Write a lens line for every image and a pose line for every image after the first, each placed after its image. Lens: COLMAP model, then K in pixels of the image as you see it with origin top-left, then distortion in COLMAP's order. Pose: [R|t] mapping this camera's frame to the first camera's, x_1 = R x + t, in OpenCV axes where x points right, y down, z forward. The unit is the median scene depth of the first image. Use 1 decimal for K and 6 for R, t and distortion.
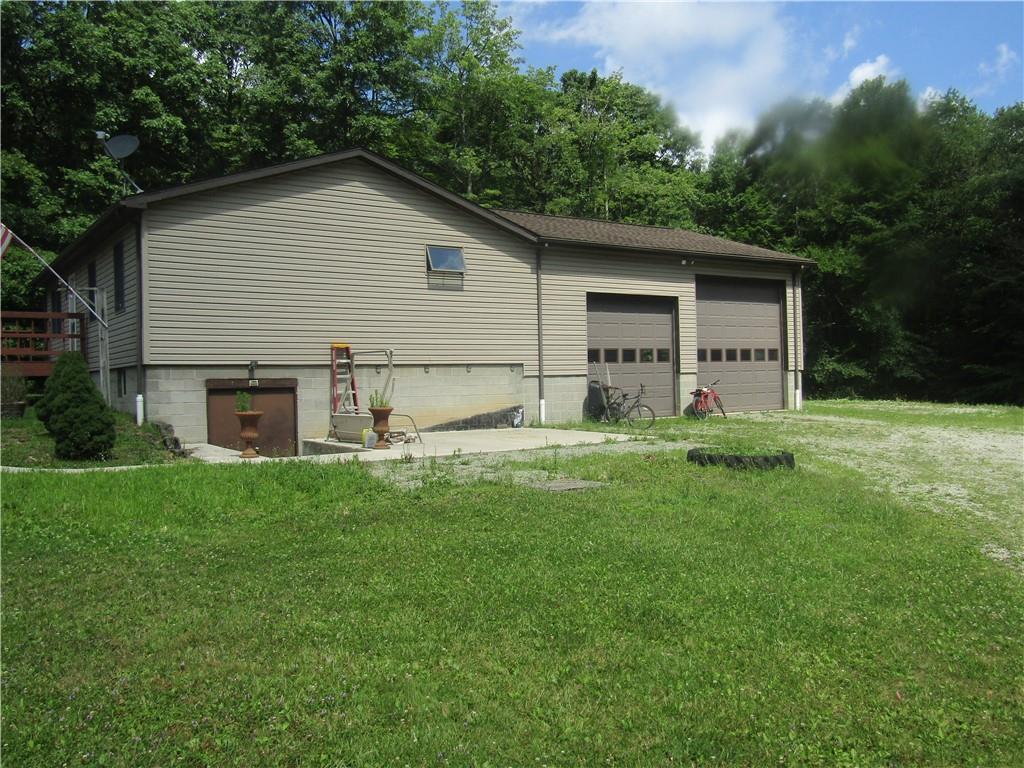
lens RADIAL K [[875.2, 0, 513.9], [0, 875.2, 382.5], [0, 0, 1]] dist [-0.005803, 0.006655]
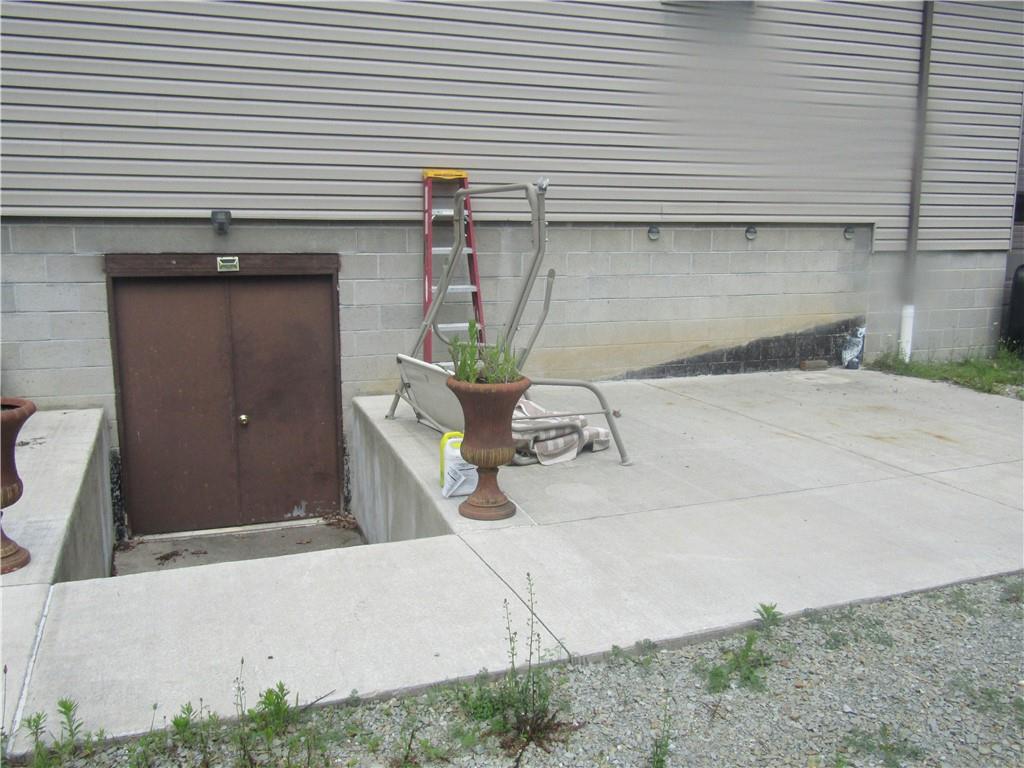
lens RADIAL K [[875.2, 0, 510.7], [0, 875.2, 389.9], [0, 0, 1]] dist [-0.005803, 0.006655]
pose [[0.966339, 0.063222, -0.249384, -0.058841], [-0.019228, 0.984373, 0.175046, -0.014650], [0.256553, -0.164358, 0.952453, 0.597142]]
